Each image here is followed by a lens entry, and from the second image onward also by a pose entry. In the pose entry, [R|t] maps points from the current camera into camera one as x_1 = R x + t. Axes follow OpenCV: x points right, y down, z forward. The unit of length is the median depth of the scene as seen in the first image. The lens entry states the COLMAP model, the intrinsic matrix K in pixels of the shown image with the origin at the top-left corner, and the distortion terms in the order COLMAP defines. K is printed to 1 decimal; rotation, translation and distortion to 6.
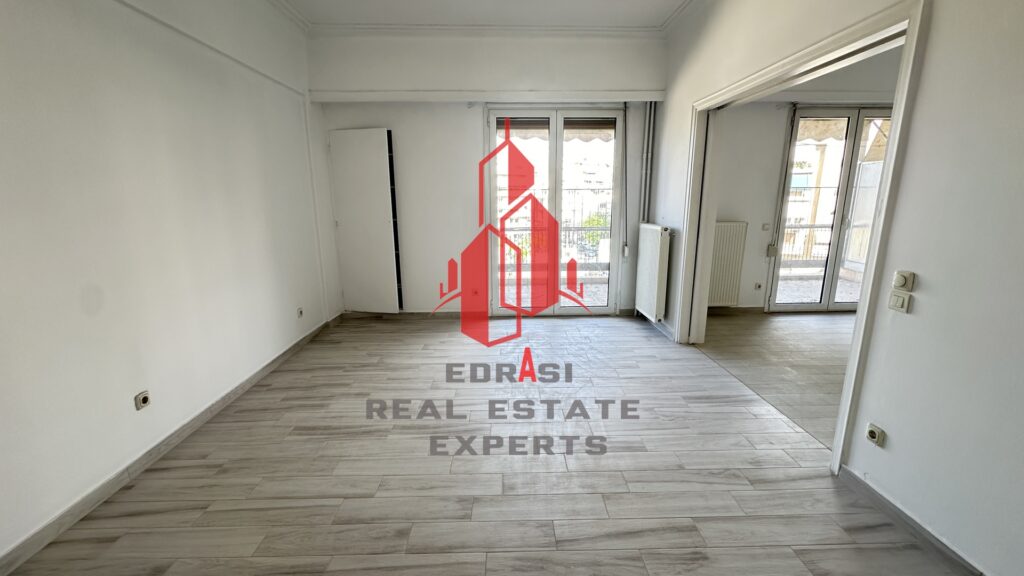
lens RADIAL K [[404.8, 0, 512.0], [0, 404.8, 288.0], [0, 0, 1]] dist [-0.003308, 0.000312]
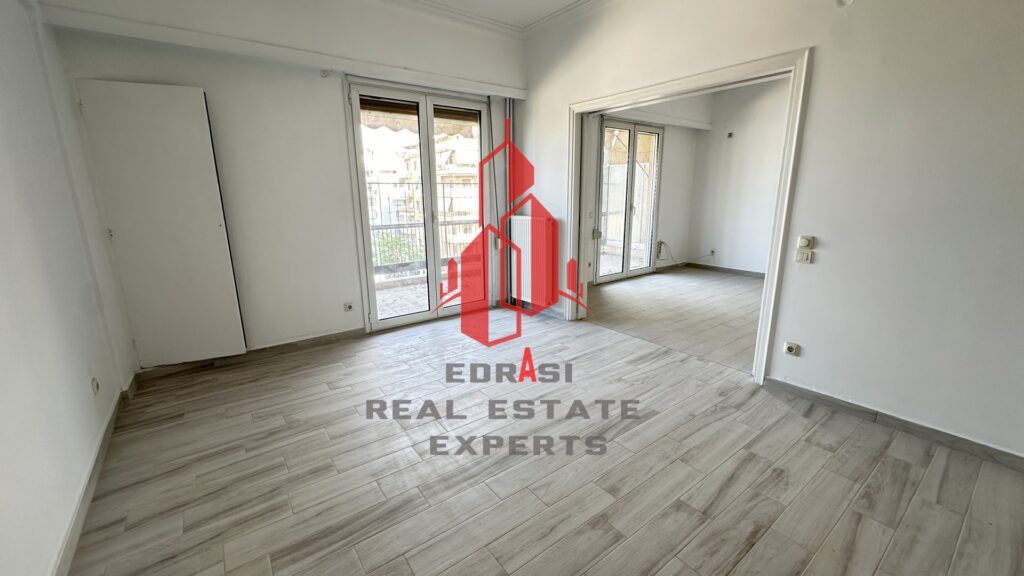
lens RADIAL K [[404.8, 0, 512.0], [0, 404.8, 288.0], [0, 0, 1]] dist [-0.003308, 0.000312]
pose [[0.812461, -0.135717, 0.566999, -0.361260], [0.131667, 0.990115, 0.048326, -0.030438], [-0.567953, 0.035393, 0.822300, 0.178555]]
